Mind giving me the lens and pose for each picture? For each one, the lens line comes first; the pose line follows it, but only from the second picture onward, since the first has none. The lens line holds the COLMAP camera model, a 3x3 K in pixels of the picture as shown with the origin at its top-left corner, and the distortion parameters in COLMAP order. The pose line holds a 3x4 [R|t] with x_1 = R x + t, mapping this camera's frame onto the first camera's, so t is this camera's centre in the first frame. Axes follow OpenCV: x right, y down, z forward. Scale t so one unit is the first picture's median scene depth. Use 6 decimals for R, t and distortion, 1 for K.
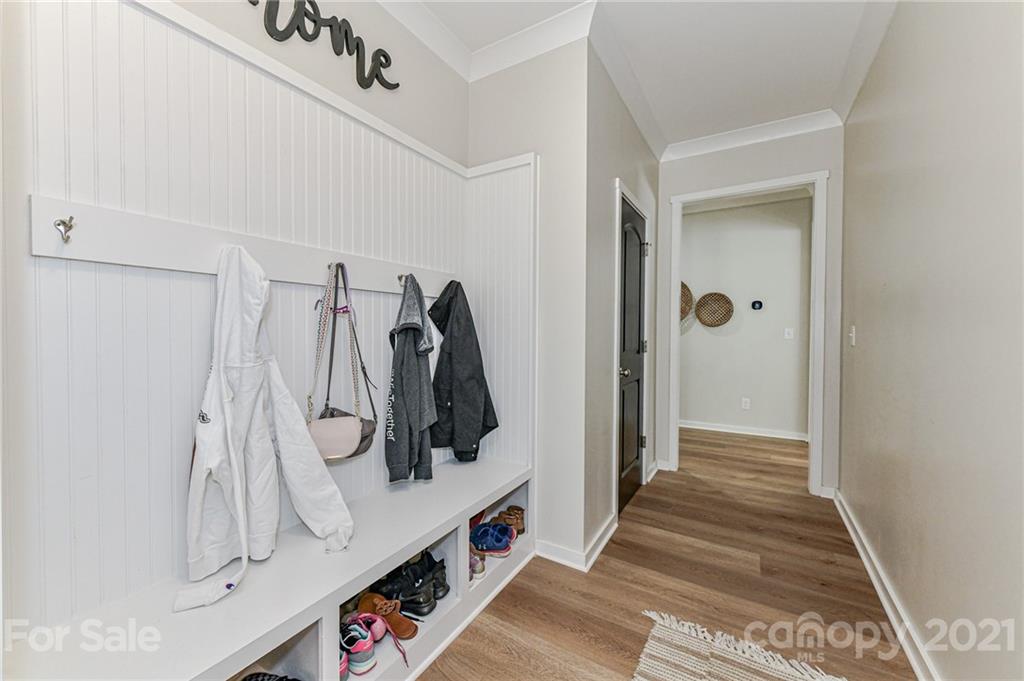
lens RADIAL K [[405.2, 0, 509.4], [0, 405.2, 339.9], [0, 0, 1]] dist [0.000580, -0.000778]
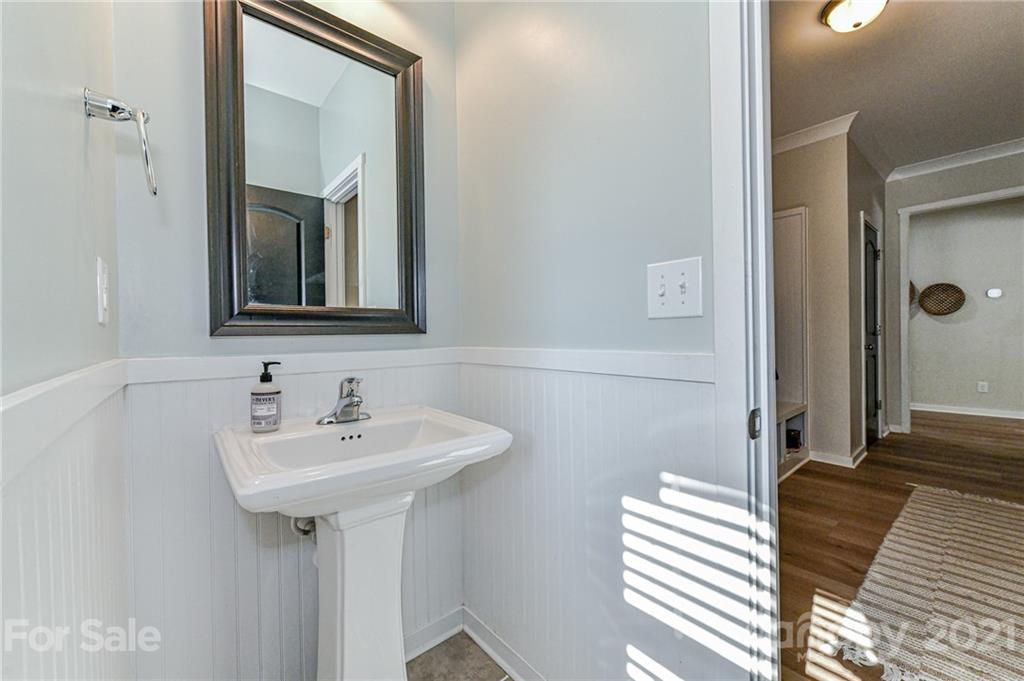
lens RADIAL K [[405.2, 0, 511.1], [0, 405.2, 336.4], [0, 0, 1]] dist [0.000580, -0.000778]
pose [[0.946234, -0.013923, -0.323183, -0.323926], [0.010522, 0.999869, -0.012269, 0.035911], [0.323311, 0.008209, 0.946257, -0.543180]]
